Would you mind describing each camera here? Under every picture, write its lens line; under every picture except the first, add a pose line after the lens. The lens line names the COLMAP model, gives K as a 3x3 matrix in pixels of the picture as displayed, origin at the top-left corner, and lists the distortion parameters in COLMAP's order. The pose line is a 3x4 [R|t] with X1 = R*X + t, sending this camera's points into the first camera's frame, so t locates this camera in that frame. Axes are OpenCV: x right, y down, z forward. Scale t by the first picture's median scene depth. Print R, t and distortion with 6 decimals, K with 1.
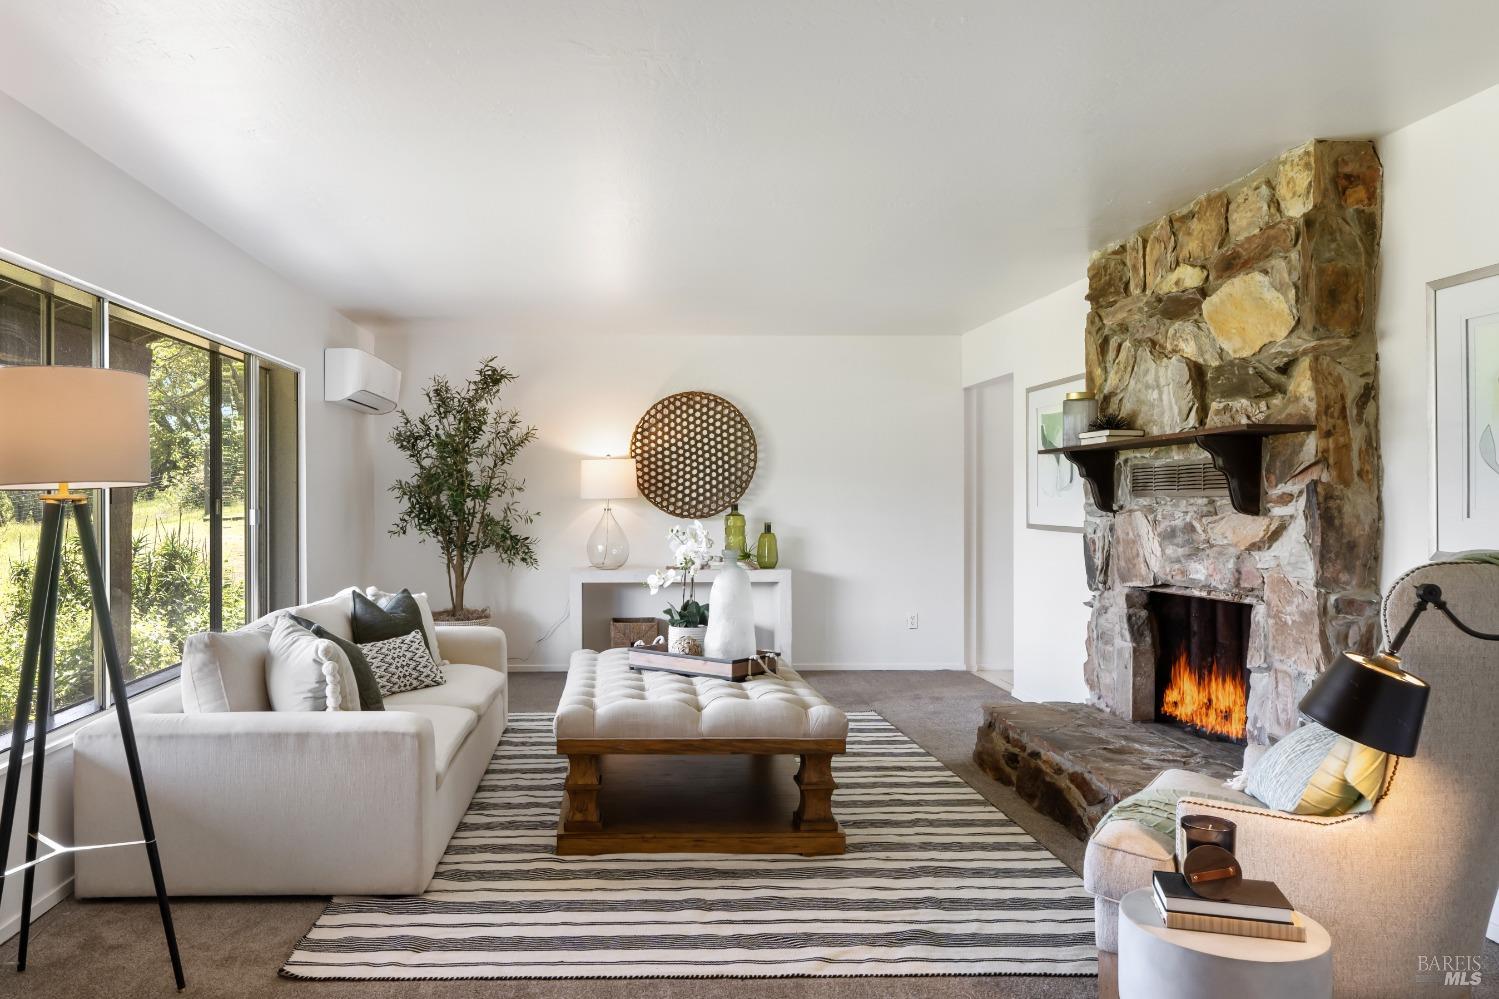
lens RADIAL K [[1014.0, 0, 744.1], [0, 1014.0, 500.6], [0, 0, 1]] dist [0.005471, -0.000783]
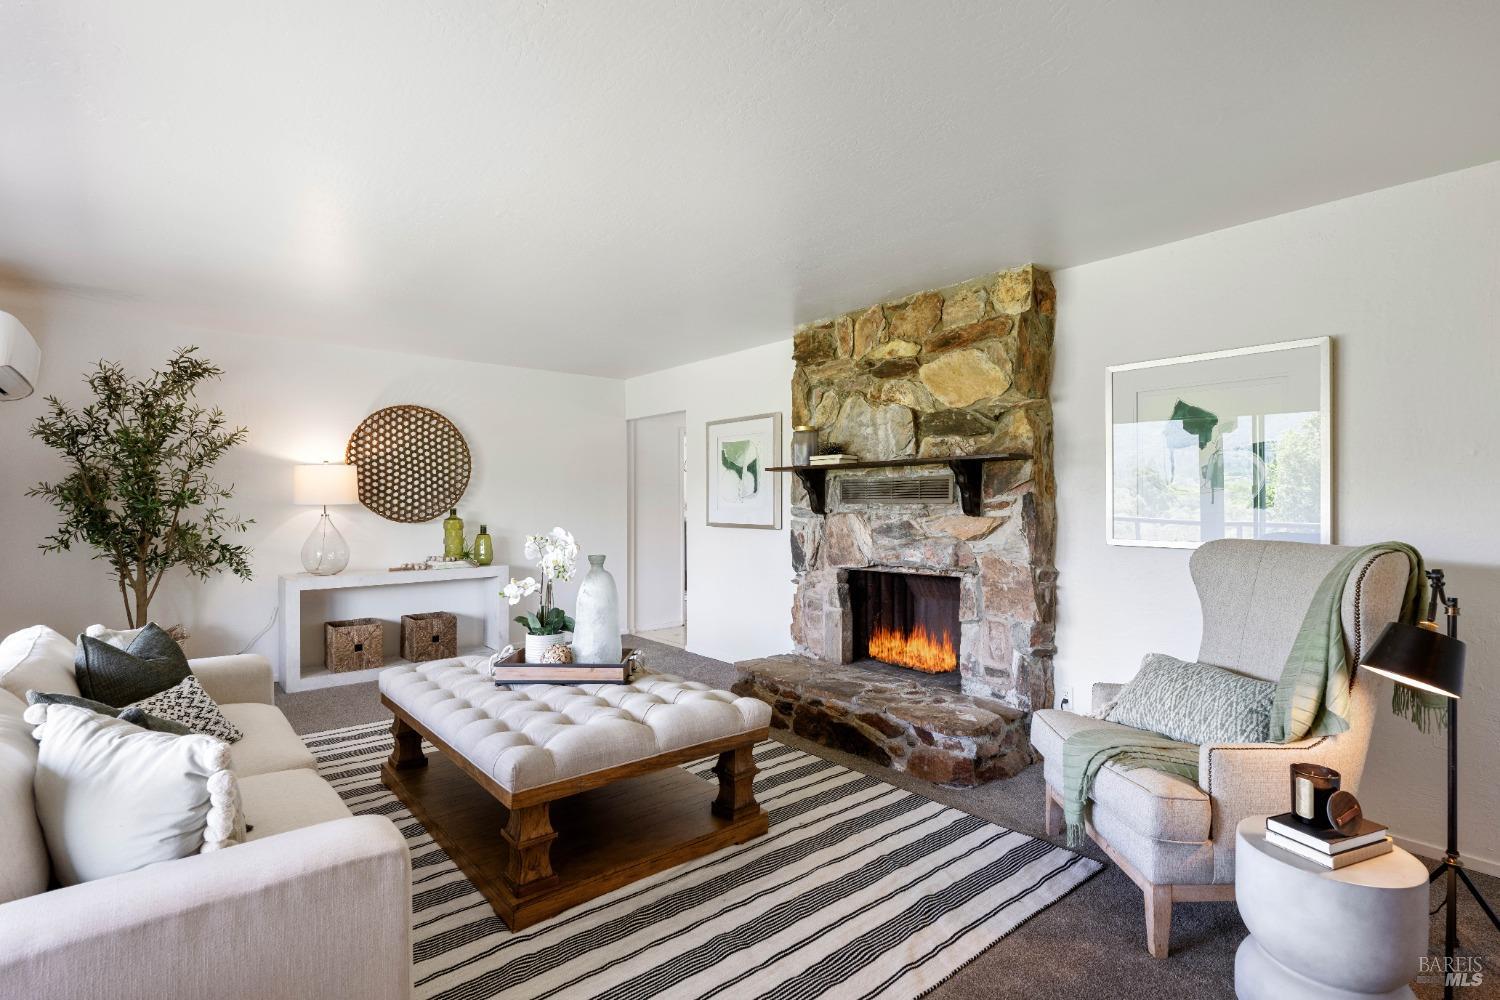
lens RADIAL K [[676.6, 0, 762.1], [0, 676.6, 502.5], [0, 0, 1]] dist [-0.000214, 0.001428]
pose [[0.822043, -0.000648, 0.569425, -0.231063], [0.001497, 0.999998, -0.001024, -0.003794], [-0.569424, 0.001694, 0.822043, 0.290445]]
